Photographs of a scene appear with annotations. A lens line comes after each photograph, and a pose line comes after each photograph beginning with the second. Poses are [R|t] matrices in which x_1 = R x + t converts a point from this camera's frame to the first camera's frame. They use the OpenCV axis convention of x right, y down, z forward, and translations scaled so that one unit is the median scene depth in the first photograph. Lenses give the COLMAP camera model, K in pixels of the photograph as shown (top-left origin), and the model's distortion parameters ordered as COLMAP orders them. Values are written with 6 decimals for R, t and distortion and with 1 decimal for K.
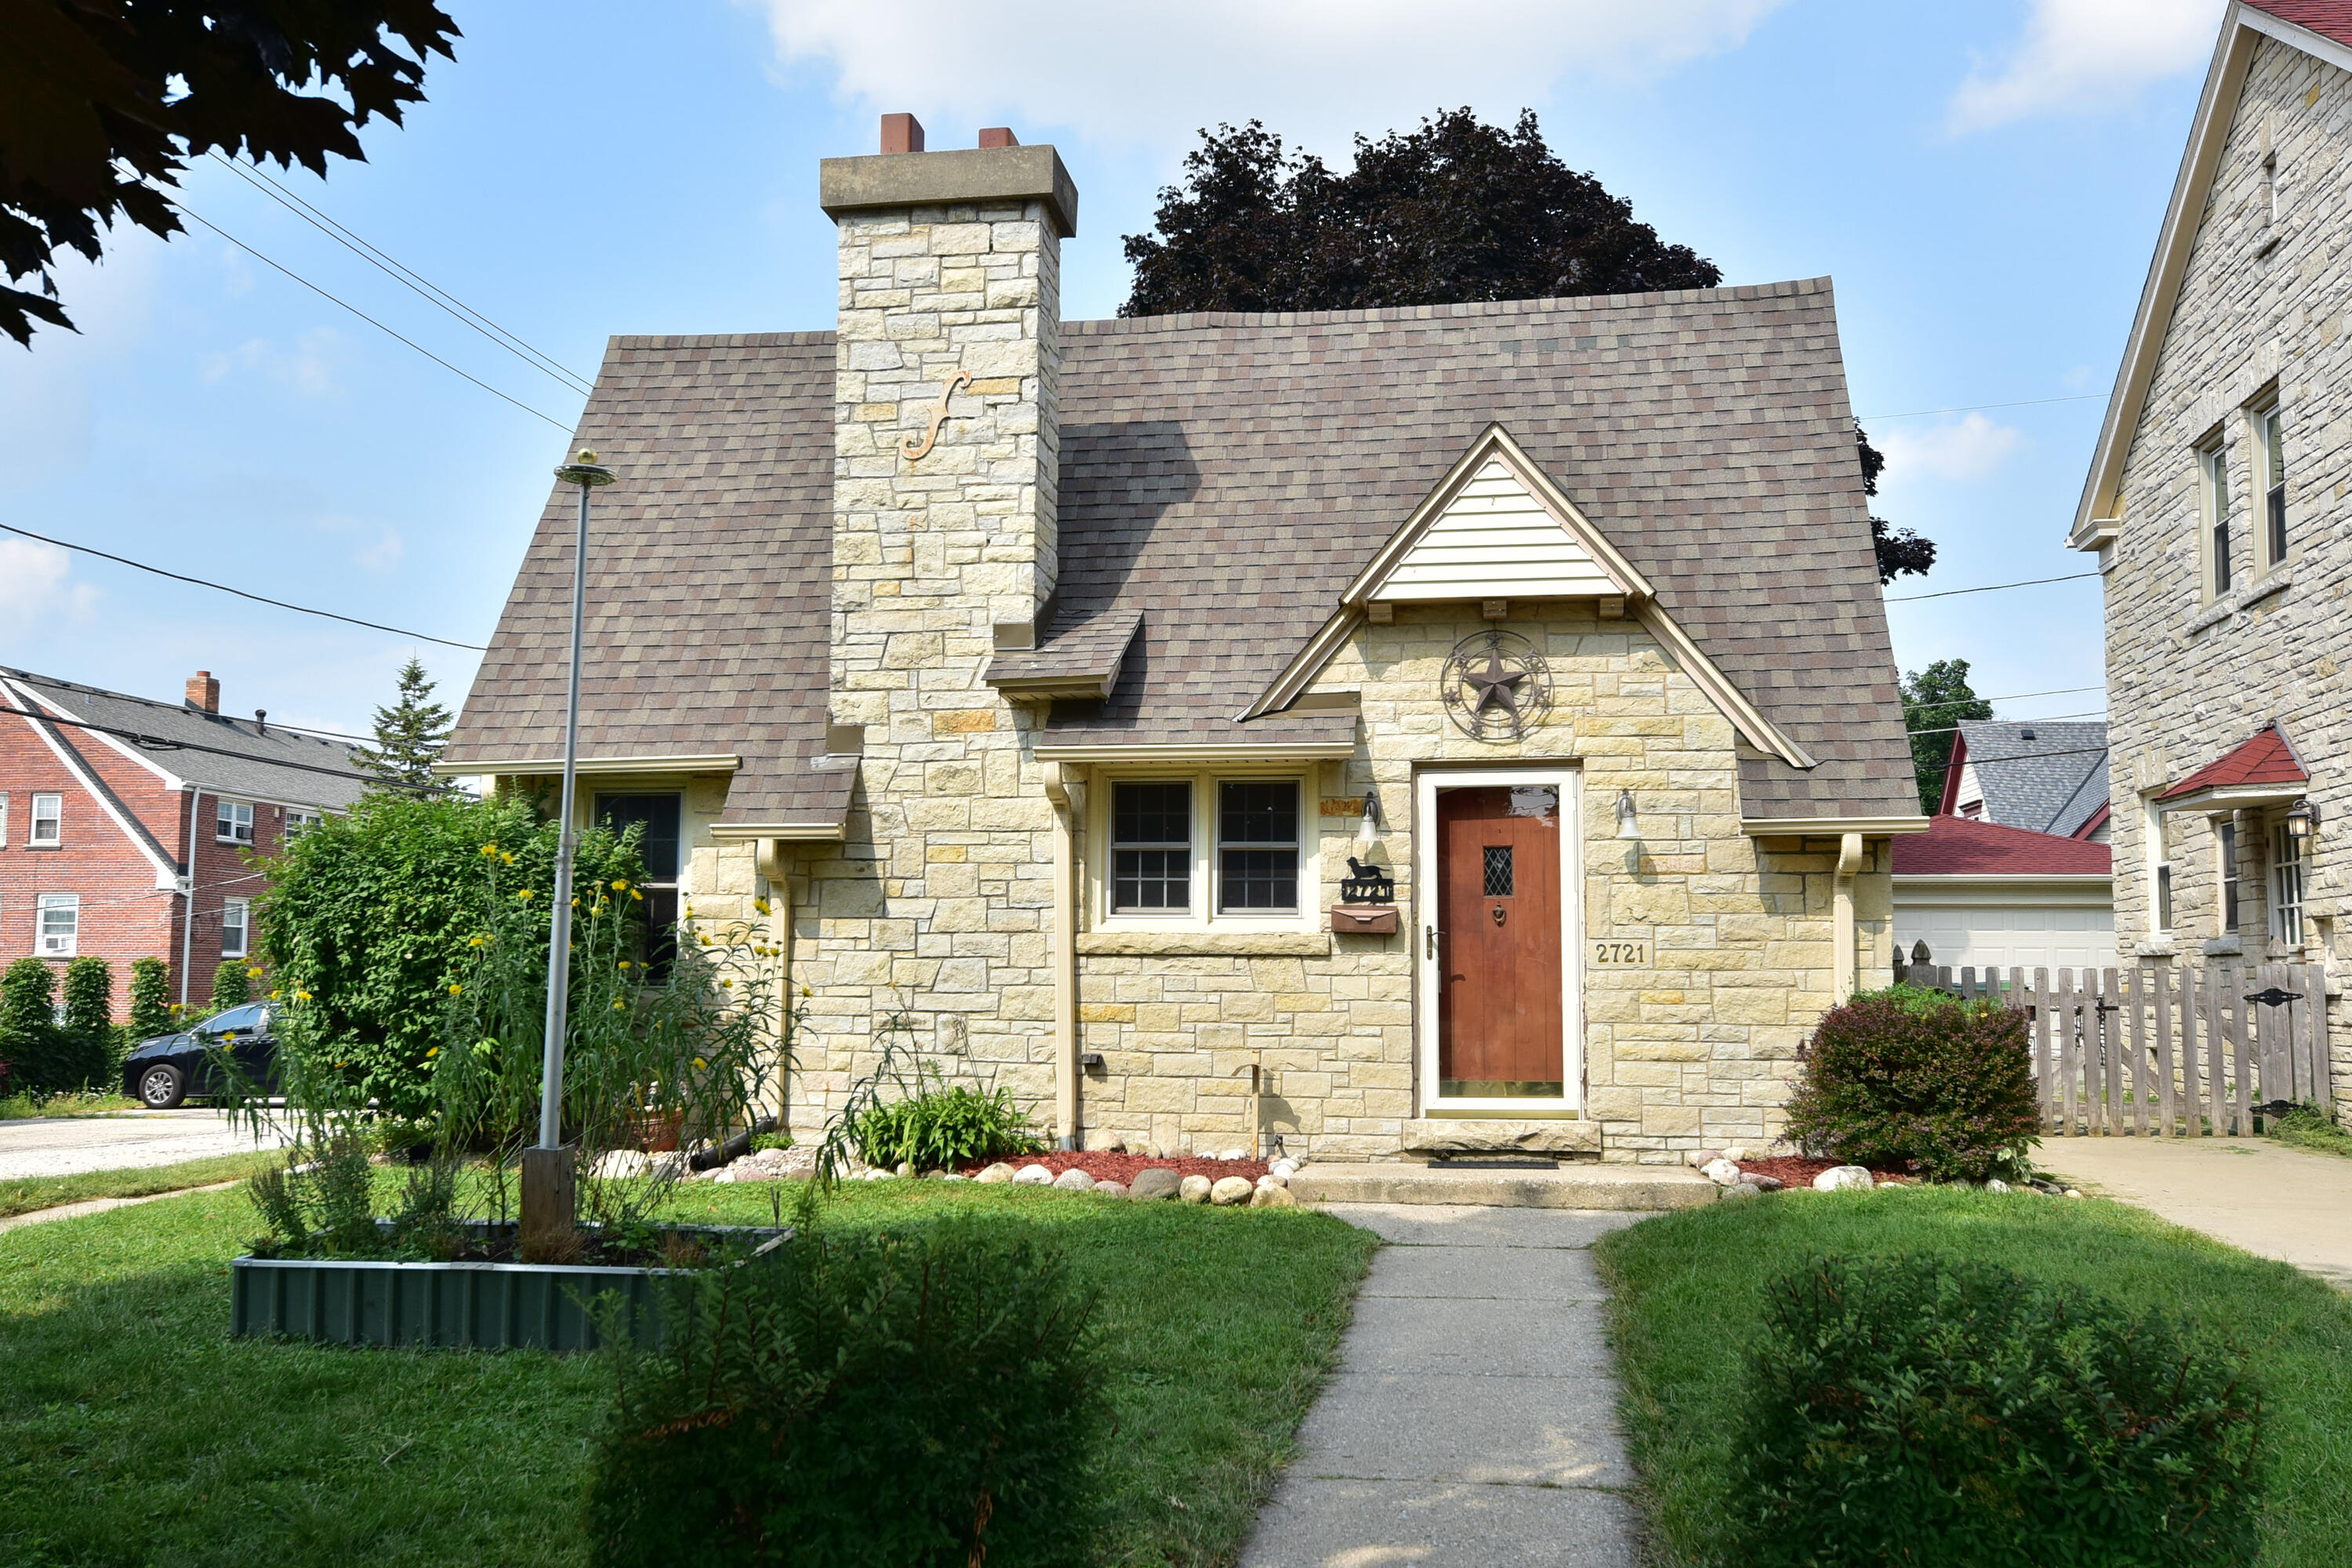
lens RADIAL K [[2048.2, 0, 1176.0], [0, 2048.2, 784.0], [0, 0, 1]] dist [-0.004989, -0.000368]
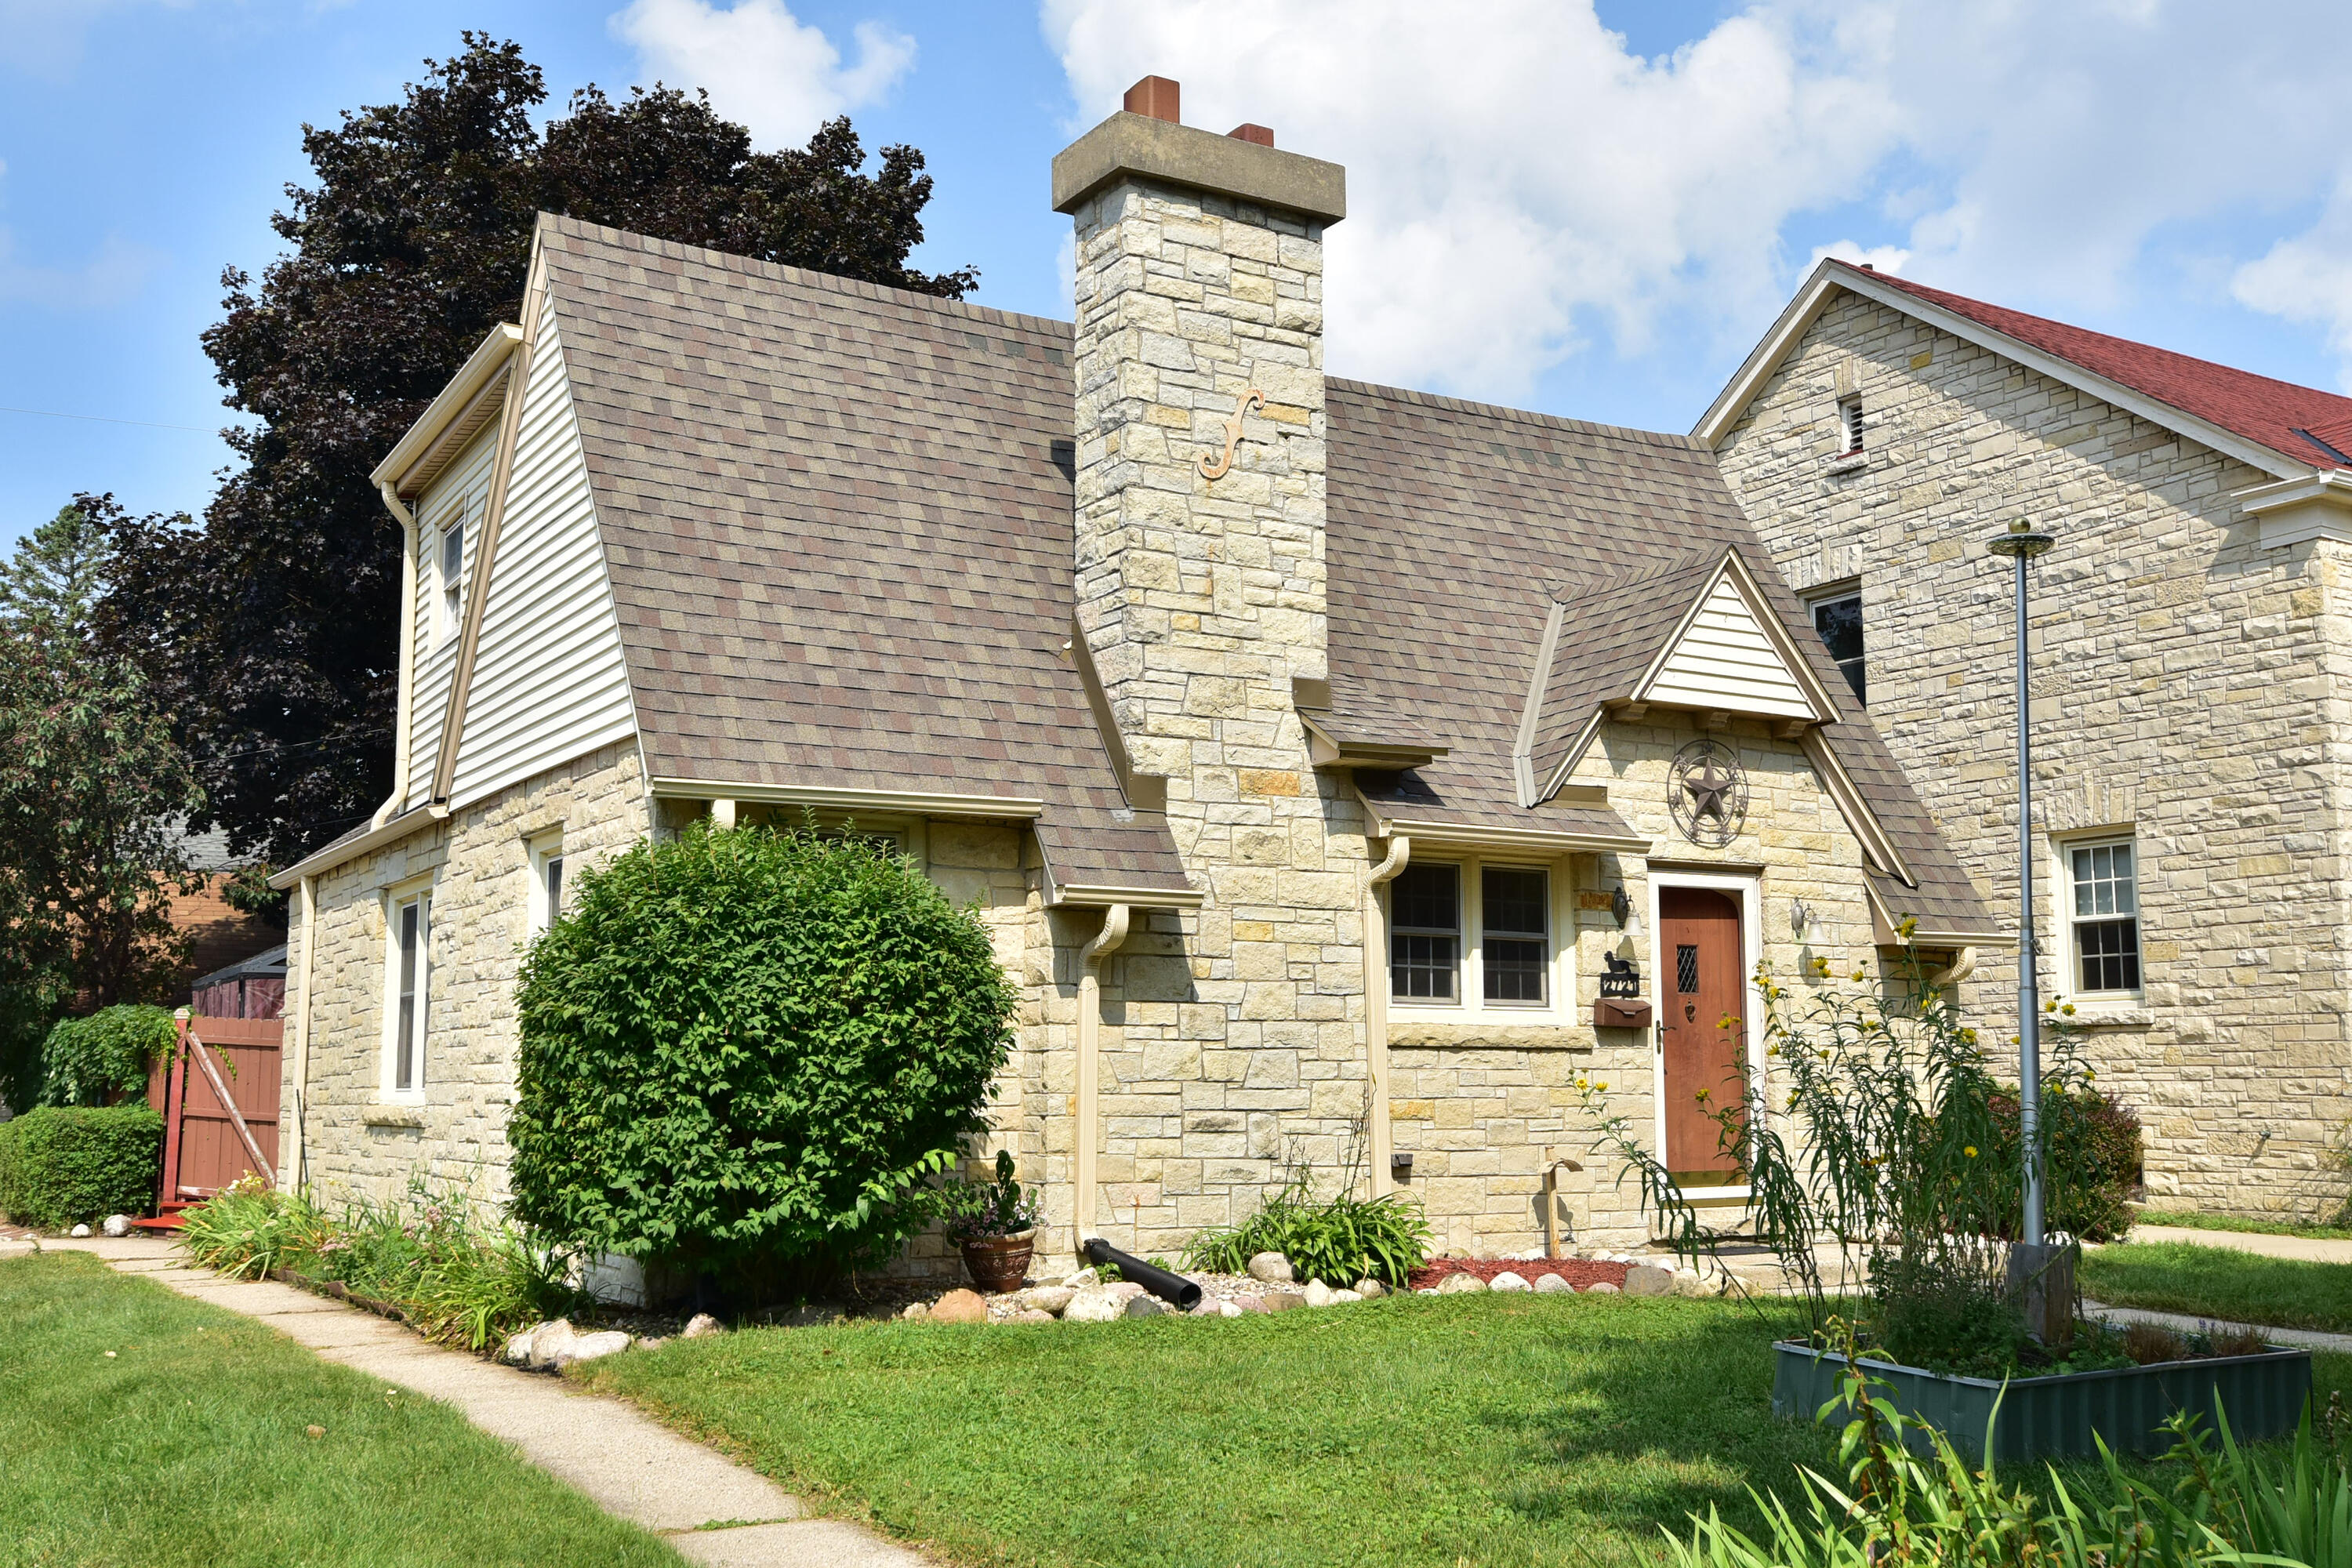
lens RADIAL K [[2329.4, 0, 1176.0], [0, 2329.4, 784.0], [0, 0, 1]] dist [-0.011212, -0.002962]
pose [[0.759964, 0.080528, 0.644957, -0.793274], [-0.057725, 0.996736, -0.056431, 0.029638], [-0.647397, 0.005655, 0.762132, 0.257176]]
